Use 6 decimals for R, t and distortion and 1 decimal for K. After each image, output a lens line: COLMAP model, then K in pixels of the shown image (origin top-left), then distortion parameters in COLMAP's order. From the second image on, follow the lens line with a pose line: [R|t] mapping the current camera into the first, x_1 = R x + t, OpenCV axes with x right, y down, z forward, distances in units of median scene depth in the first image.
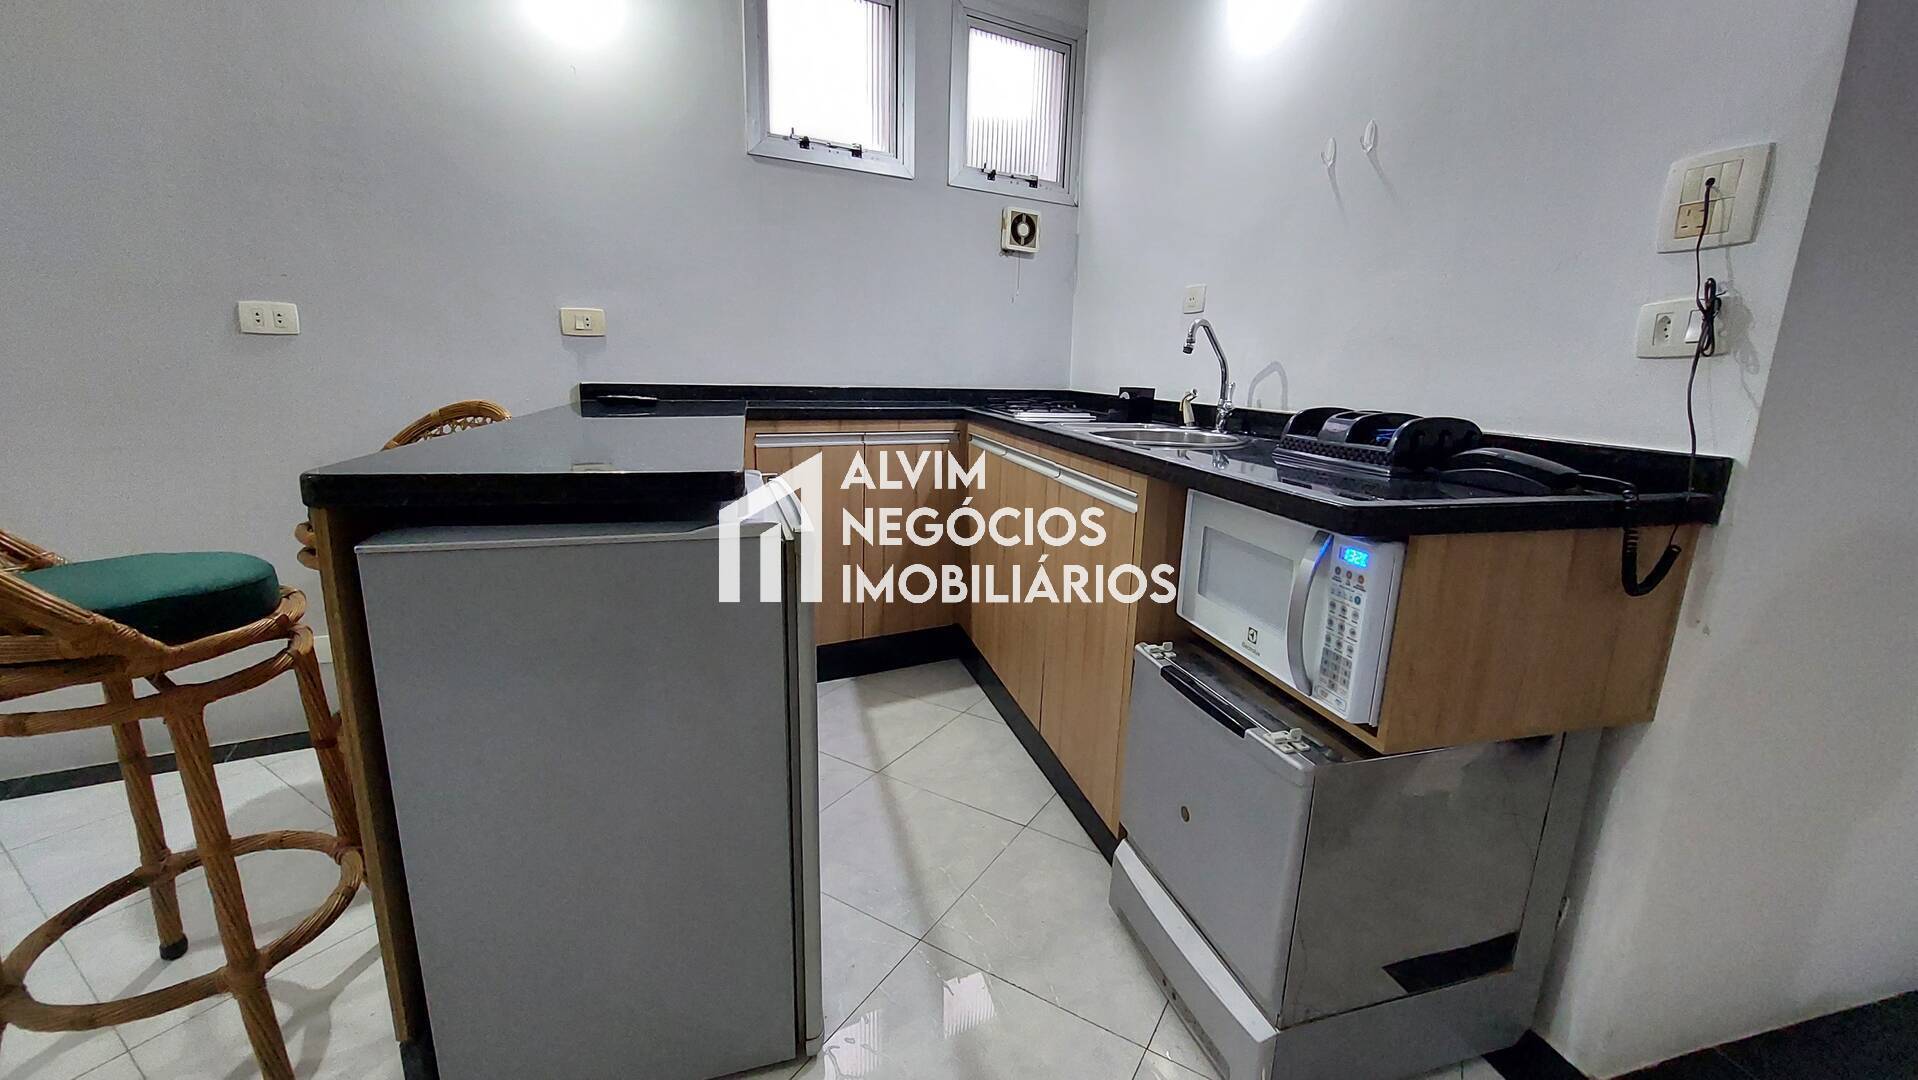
lens RADIAL K [[768.2, 0, 959.0], [0, 768.2, 540.0], [0, 0, 1]] dist [-0.020056, -0.000077]
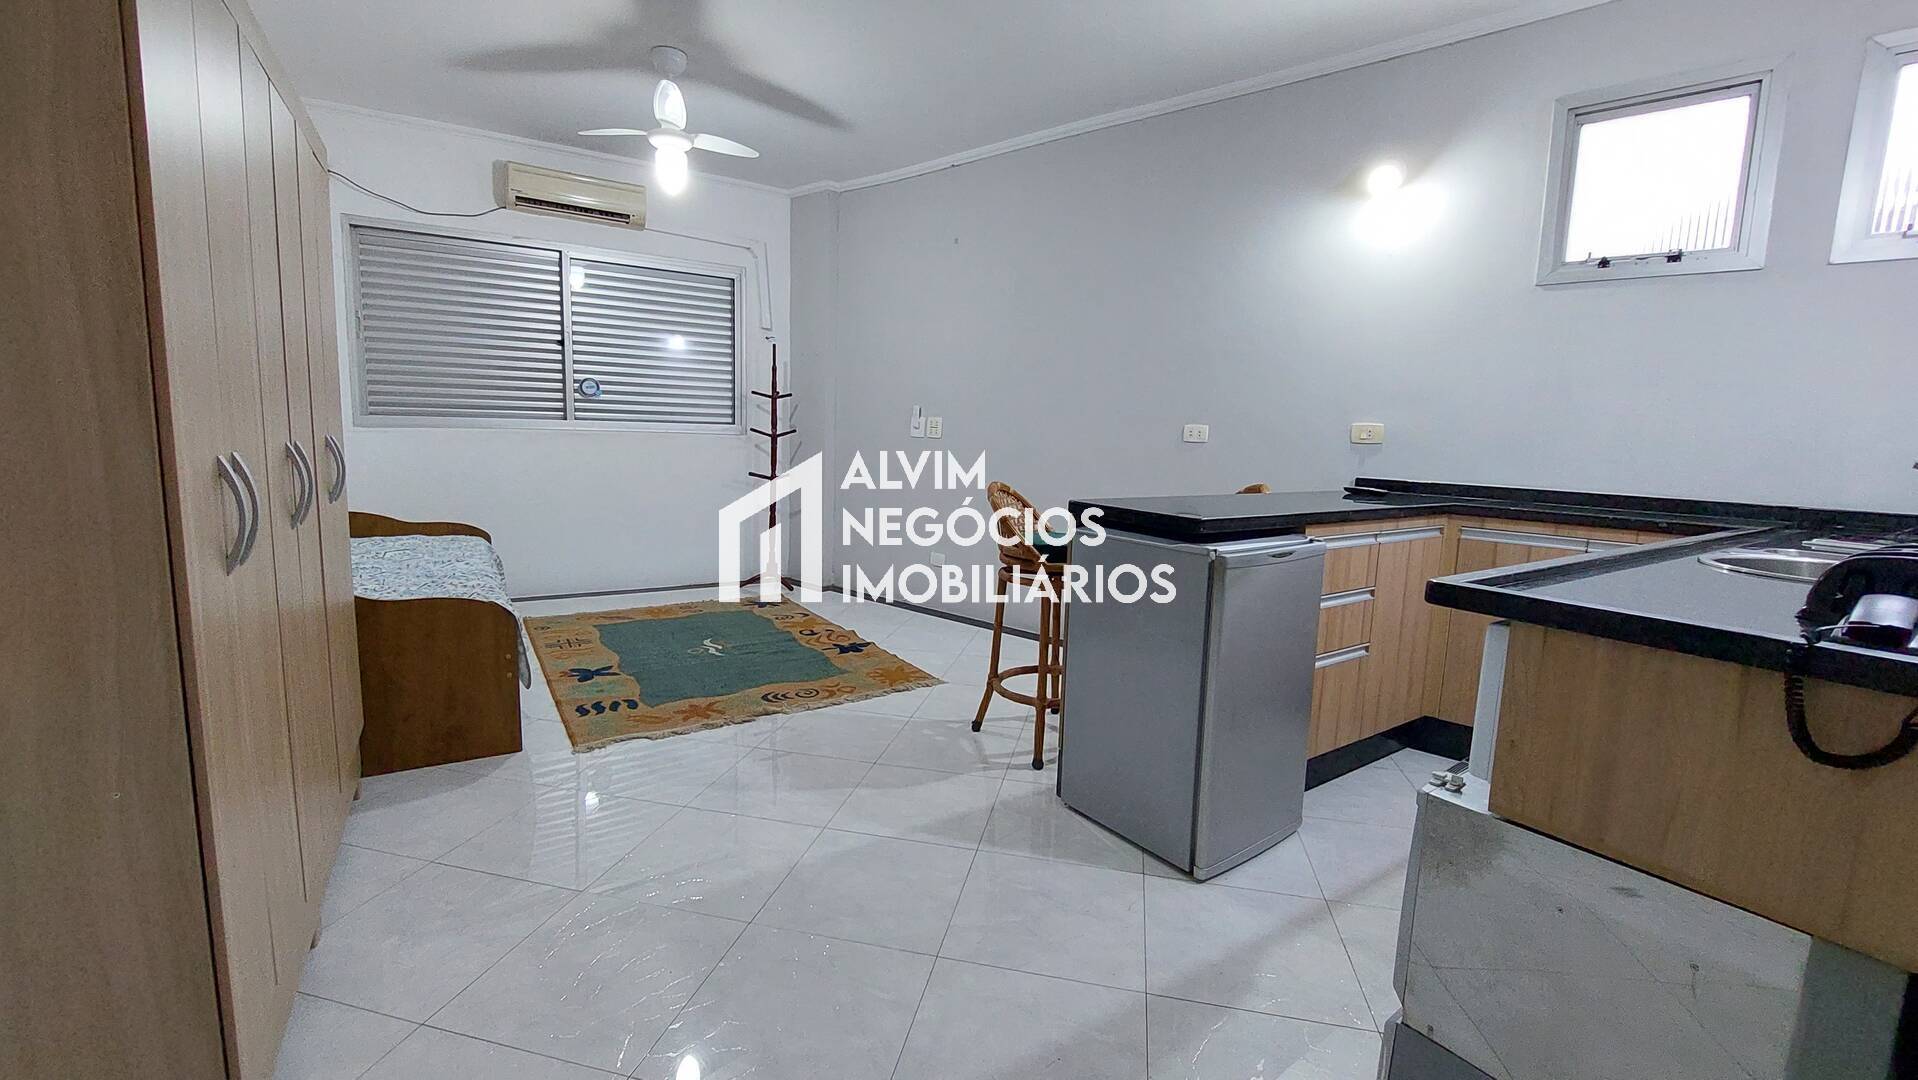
lens RADIAL K [[766.3, 0, 959.0], [0, 766.3, 540.0], [0, 0, 1]] dist [-0.023843, 0.003792]
pose [[0.322520, 0.117378, -0.939257, 0.657370], [-0.231624, 0.971902, 0.041923, 0.011498], [0.917786, 0.204034, 0.340646, -0.103128]]
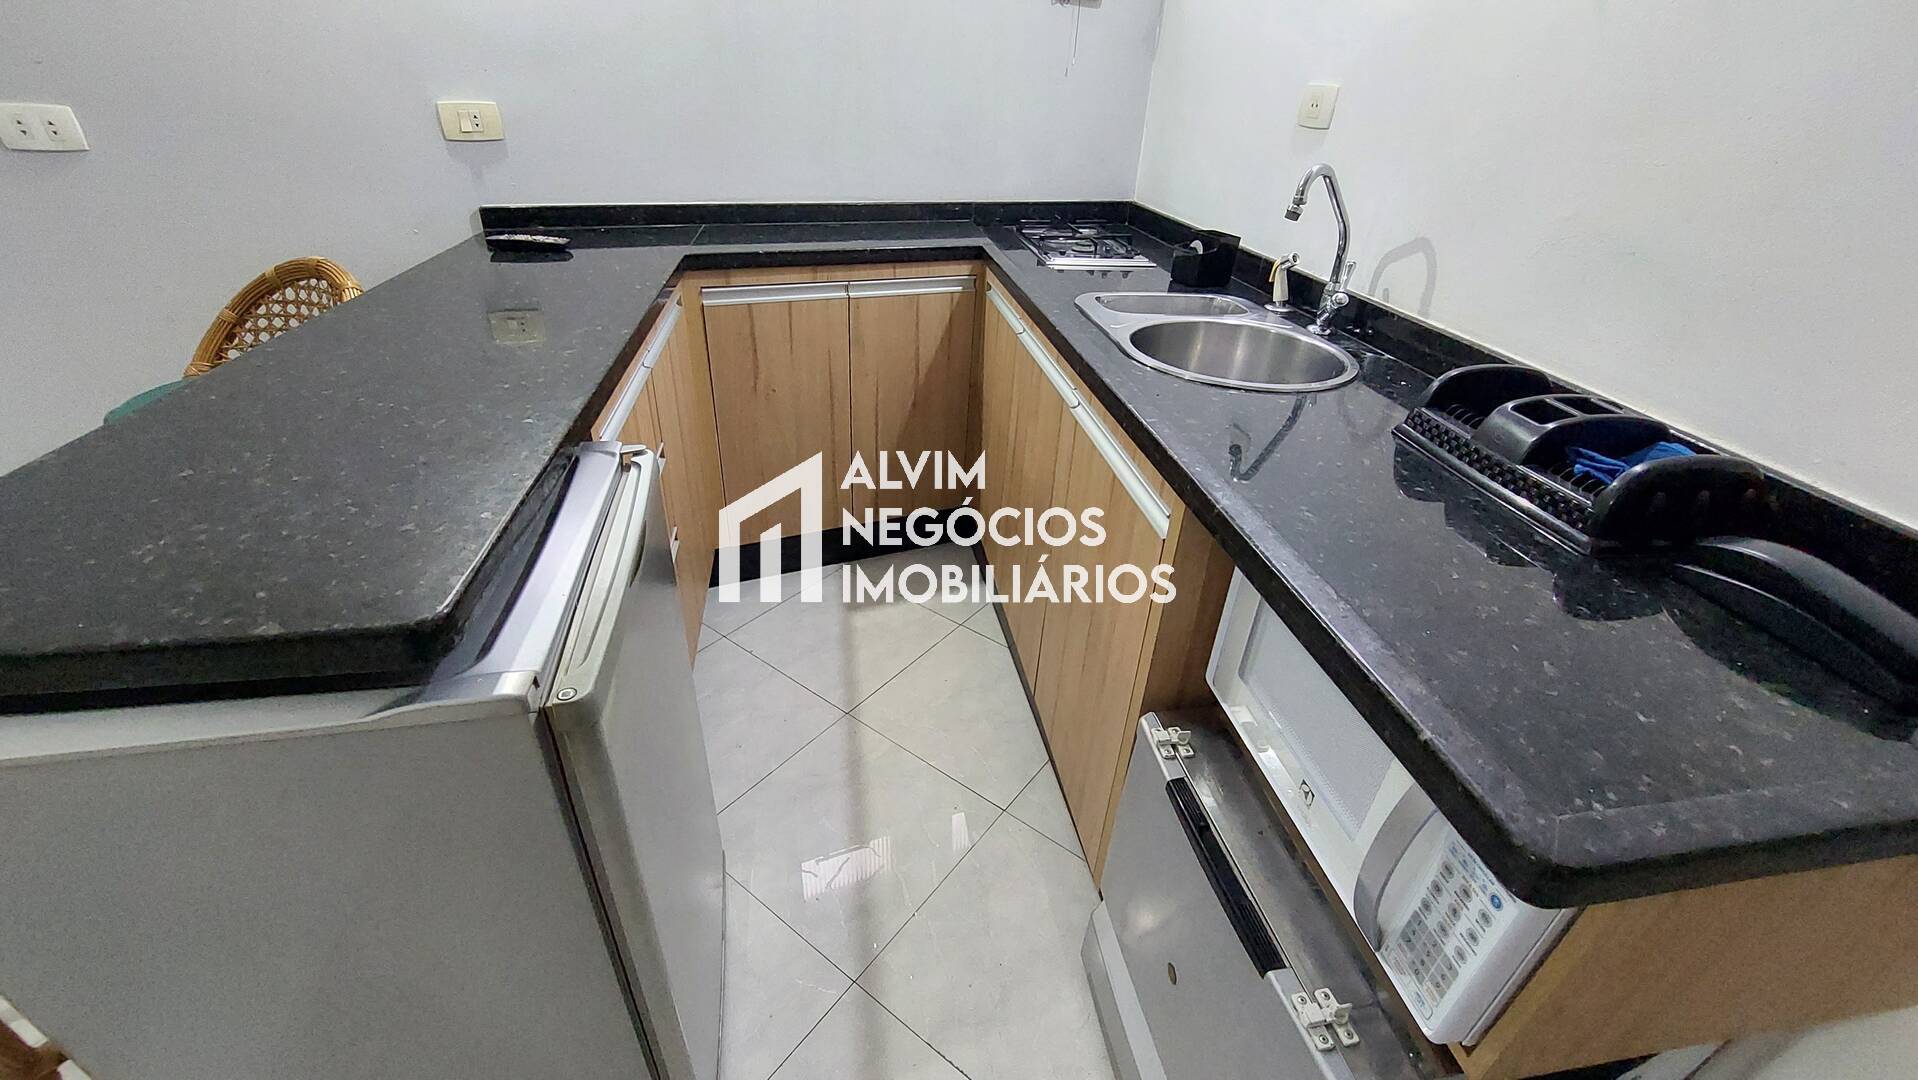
lens RADIAL K [[766.3, 0, 959.0], [0, 766.3, 540.0], [0, 0, 1]] dist [-0.023843, 0.003792]
pose [[0.995632, 0.062655, -0.069214, 0.069377], [-0.038241, 0.950004, 0.309886, -0.165851], [0.085169, -0.305885, 0.948251, 0.249391]]
